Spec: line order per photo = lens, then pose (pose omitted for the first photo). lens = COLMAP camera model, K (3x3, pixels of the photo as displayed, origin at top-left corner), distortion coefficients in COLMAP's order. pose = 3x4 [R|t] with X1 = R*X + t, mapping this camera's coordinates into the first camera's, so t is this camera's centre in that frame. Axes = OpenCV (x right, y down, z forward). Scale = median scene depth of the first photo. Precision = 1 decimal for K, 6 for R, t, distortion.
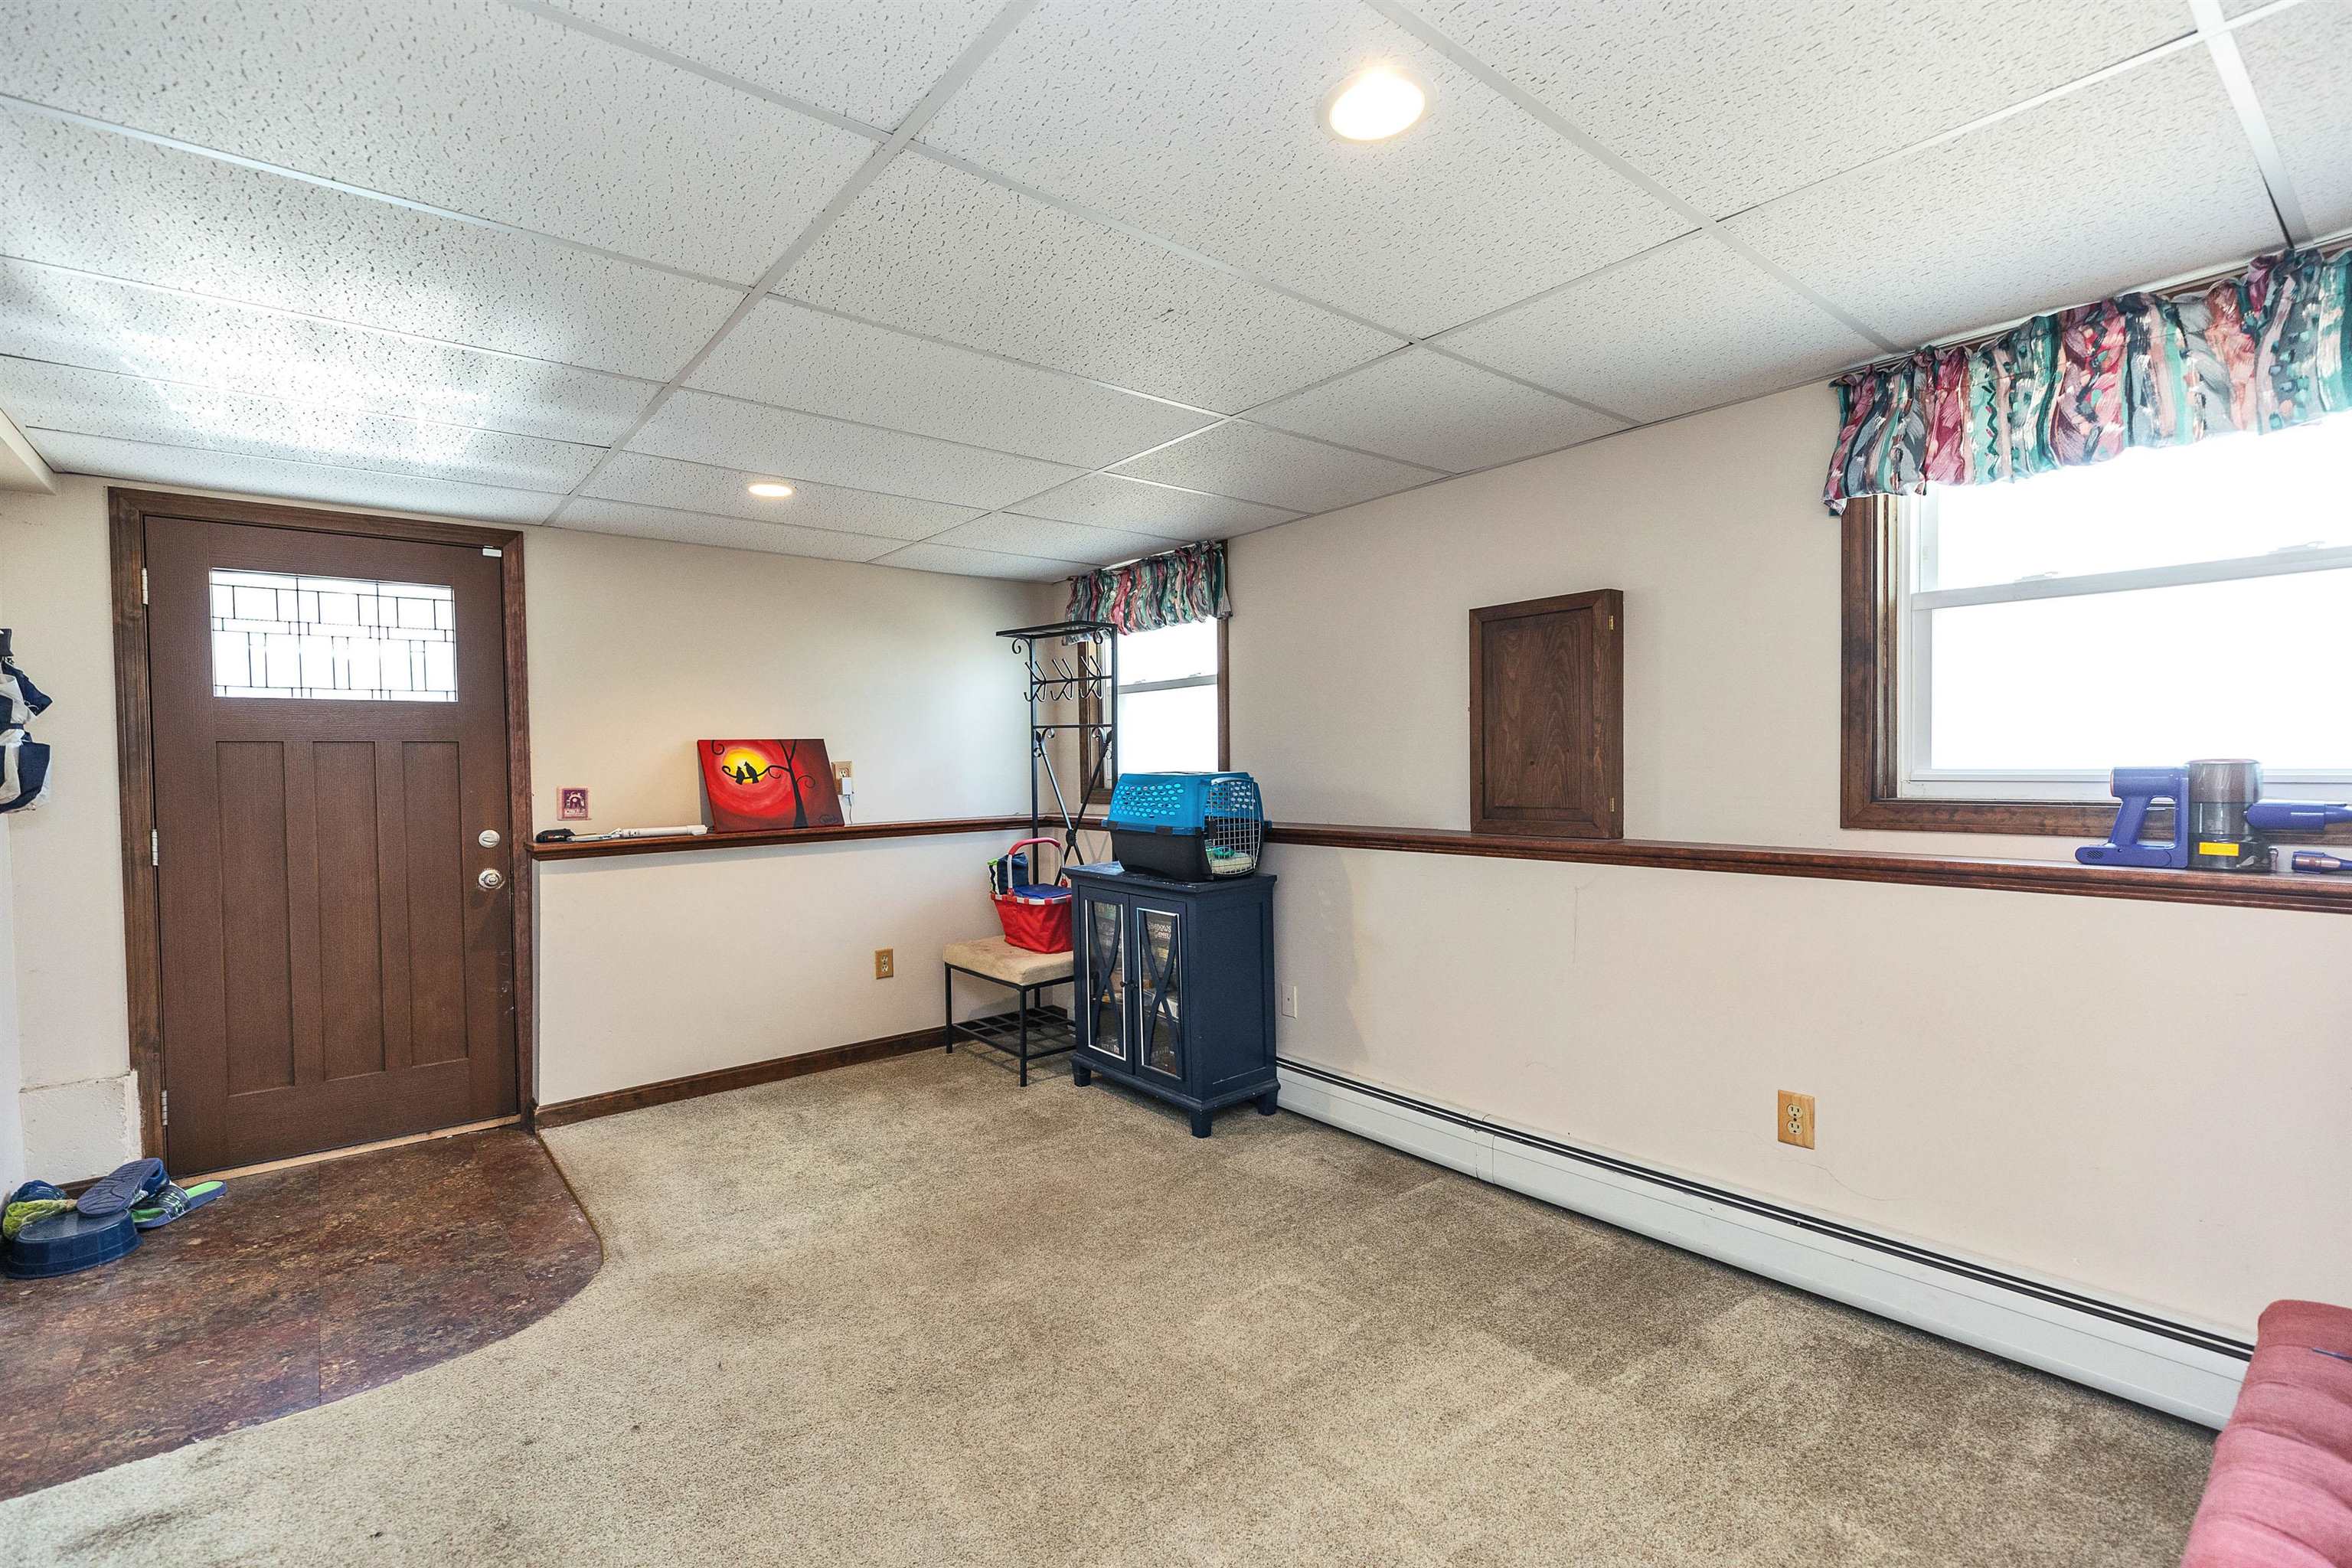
lens RADIAL K [[1047.9, 0, 1164.4], [0, 1047.9, 769.3], [0, 0, 1]] dist [-0.000259, -0.000316]
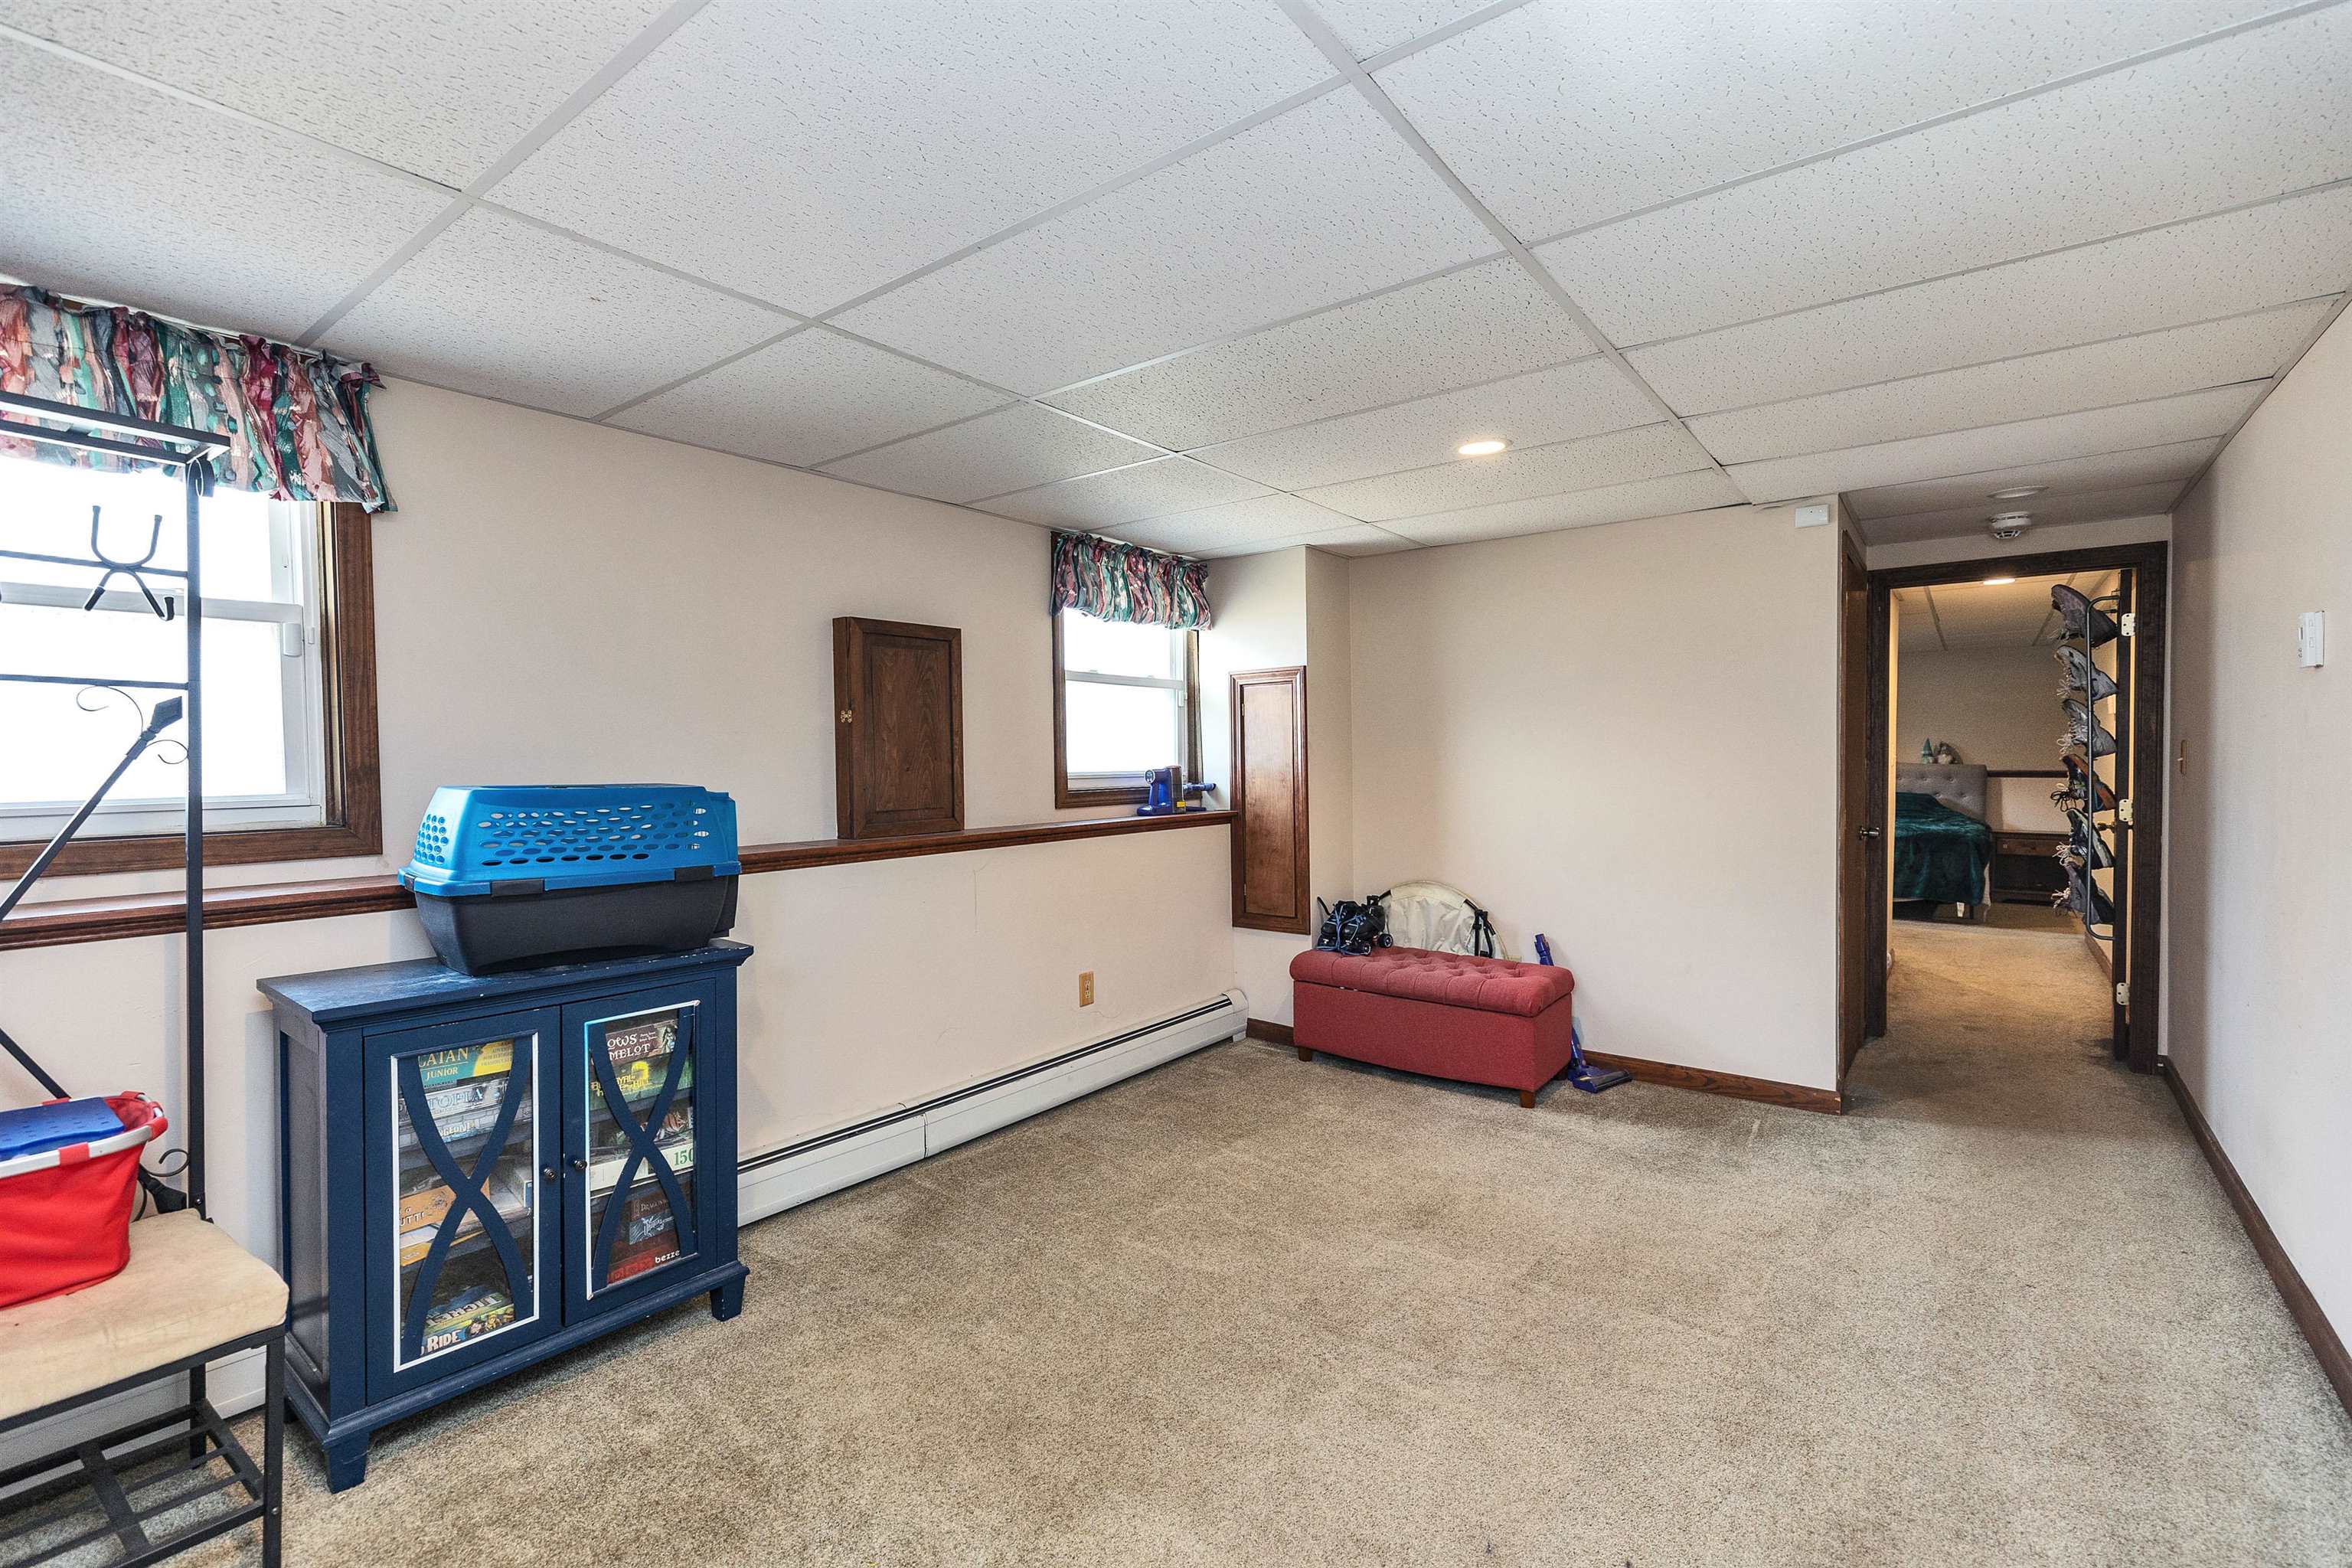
lens RADIAL K [[1047.9, 0, 1164.4], [0, 1047.9, 769.3], [0, 0, 1]] dist [-0.000259, -0.000316]
pose [[-0.232247, 0.010924, 0.972595, -0.742589], [0.024239, 0.999691, -0.005440, 0.005816], [-0.972355, 0.022311, -0.232440, 0.929956]]
